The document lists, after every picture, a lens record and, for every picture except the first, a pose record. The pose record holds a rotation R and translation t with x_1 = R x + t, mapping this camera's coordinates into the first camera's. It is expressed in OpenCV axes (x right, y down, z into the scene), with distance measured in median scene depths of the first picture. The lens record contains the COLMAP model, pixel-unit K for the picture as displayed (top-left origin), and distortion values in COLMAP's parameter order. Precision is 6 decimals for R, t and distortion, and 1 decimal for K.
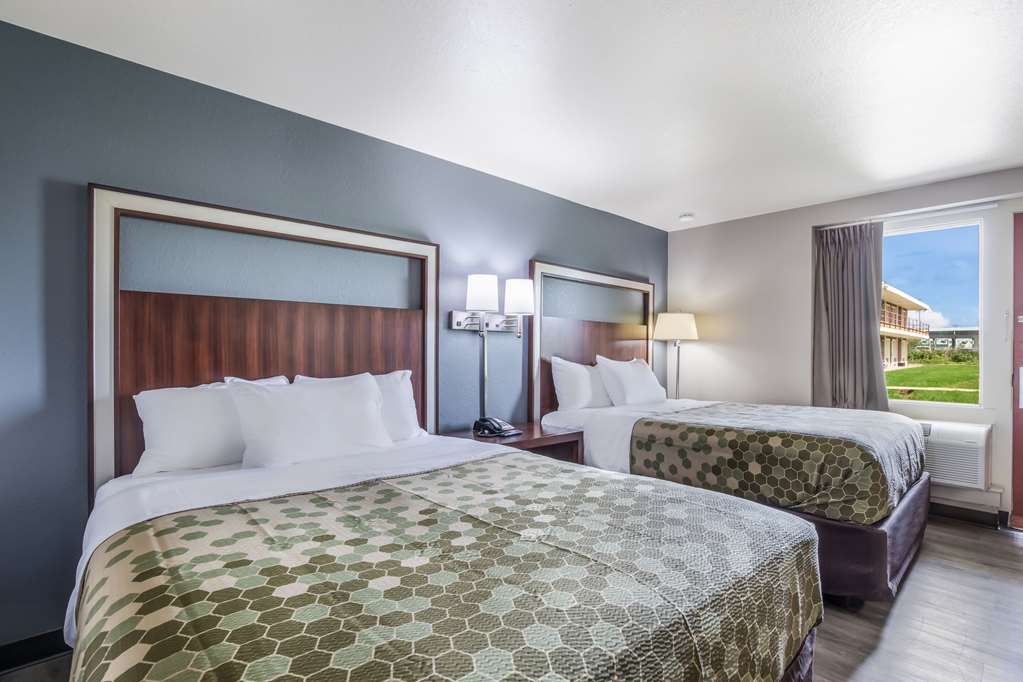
lens RADIAL K [[476.4, 0, 511.5], [0, 476.4, 341.0], [0, 0, 1]] dist [0.000790, 0.000071]
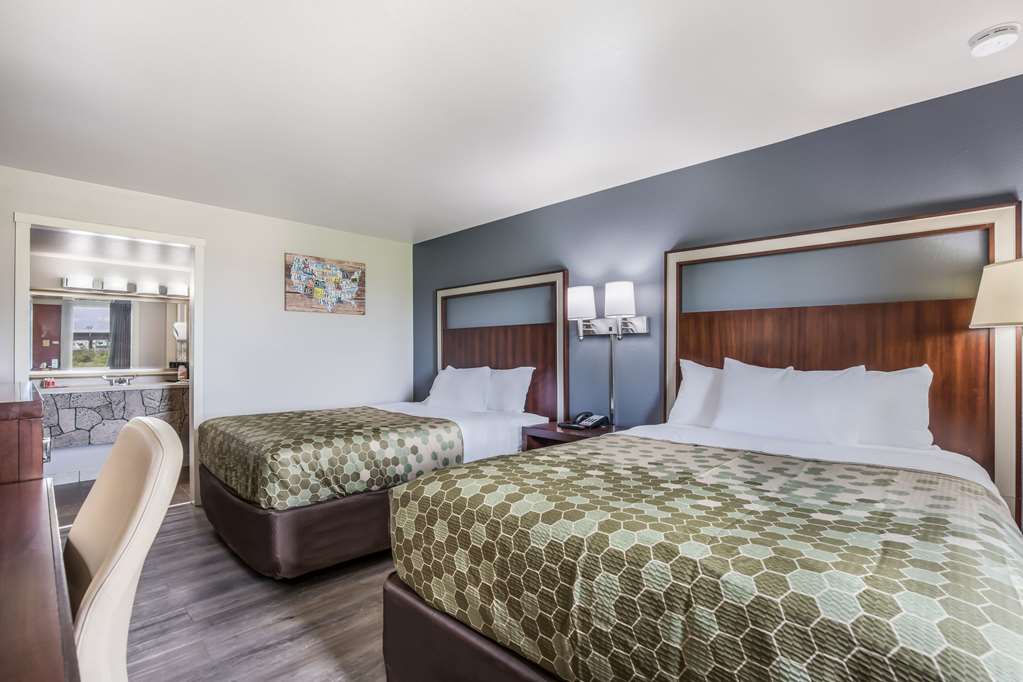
lens RADIAL K [[460.0, 0, 532.0], [0, 460.0, 343.3], [0, 0, 1]] dist [-0.020644, 0.000016]
pose [[0.079098, -0.020864, -0.996648, 1.190624], [-0.005832, 0.999754, -0.021392, 0.057282], [0.996850, 0.007505, 0.078957, 0.698573]]
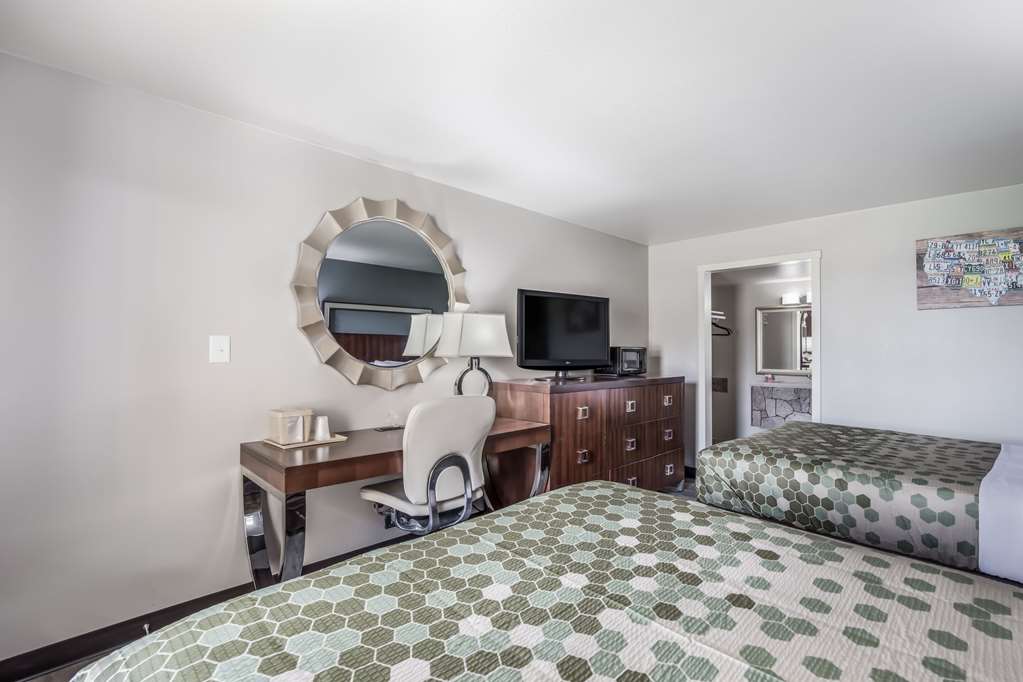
lens RADIAL K [[466.0, 0, 511.5], [0, 466.0, 341.0], [0, 0, 1]] dist [-0.023765, -0.000025]
pose [[-0.999812, -0.004132, -0.018922, 0.302471], [-0.003985, 0.999962, -0.007779, -0.017646], [0.018954, -0.007702, -0.999791, 1.816719]]
